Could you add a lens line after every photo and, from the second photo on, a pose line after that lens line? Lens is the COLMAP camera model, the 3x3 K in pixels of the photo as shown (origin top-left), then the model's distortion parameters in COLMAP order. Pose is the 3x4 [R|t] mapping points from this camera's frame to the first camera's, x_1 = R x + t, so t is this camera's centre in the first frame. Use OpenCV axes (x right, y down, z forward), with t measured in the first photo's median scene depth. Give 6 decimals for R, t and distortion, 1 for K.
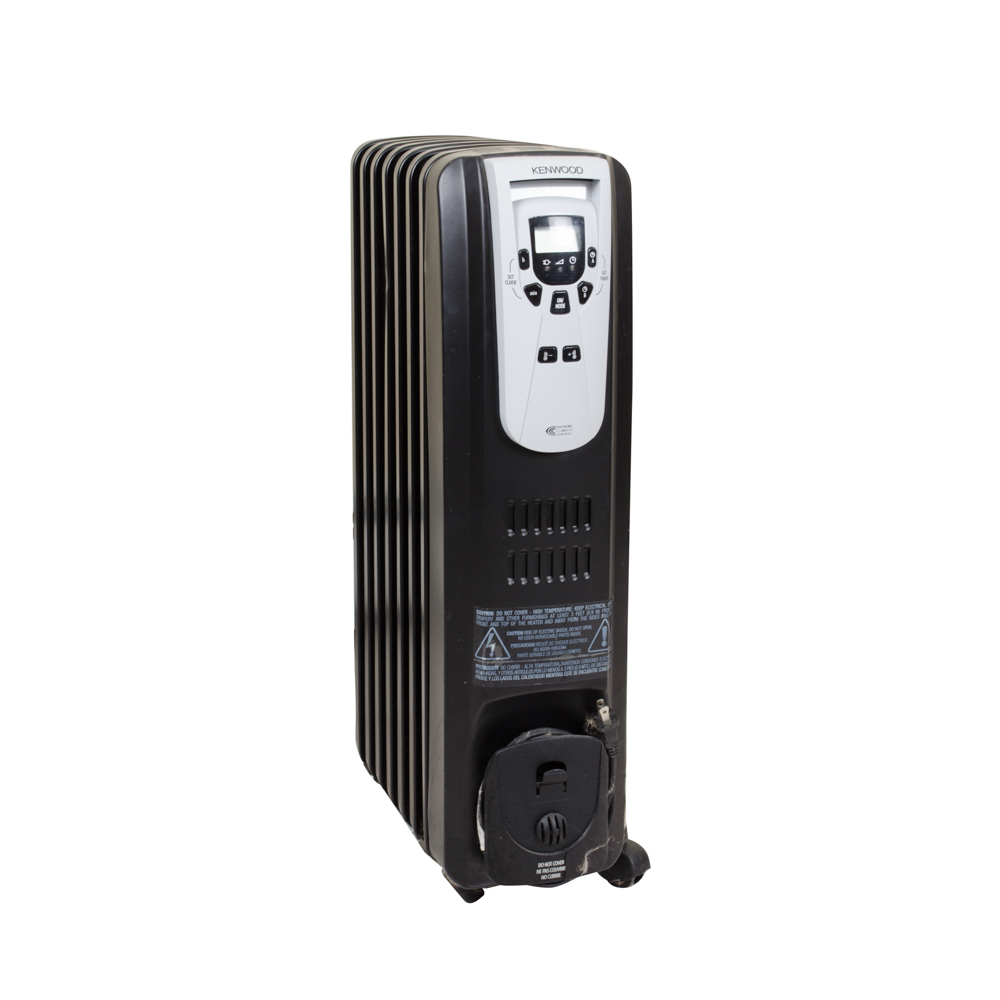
lens RADIAL K [[1916.9, 0, 500.0], [0, 1916.9, 500.0], [0, 0, 1]] dist [0.022524, 0.065648]
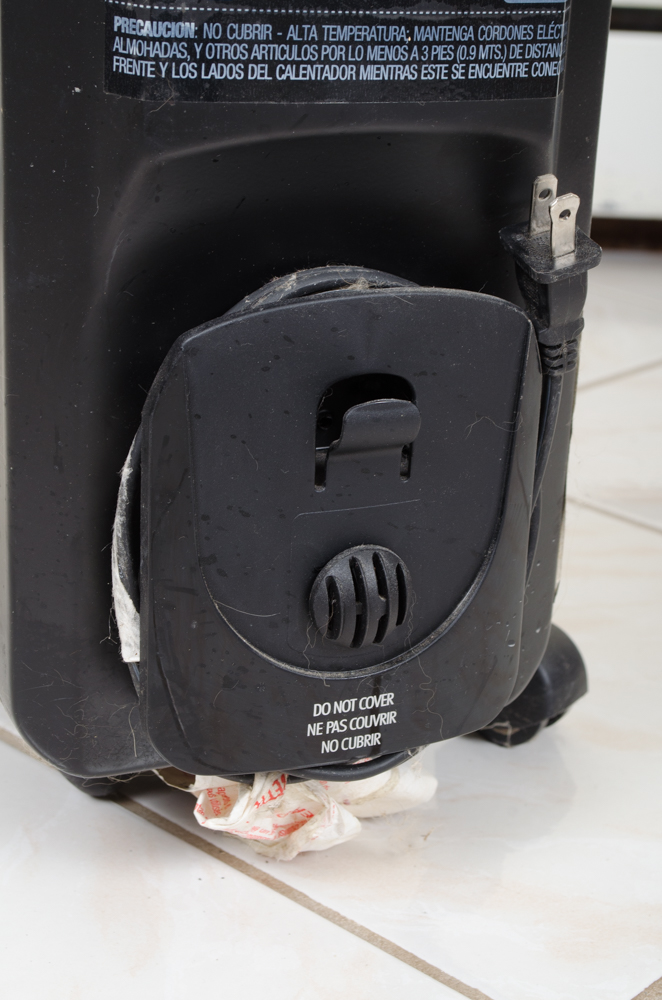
lens RADIAL K [[1913.6, 0, 331.0], [0, 1913.6, 500.0], [0, 0, 1]] dist [0.010116, 0.057256]
pose [[0.995663, 0.009149, 0.092587, -0.006587], [-0.021979, 0.990115, 0.138524, 0.120072], [-0.090404, -0.139958, 0.986022, 0.738208]]
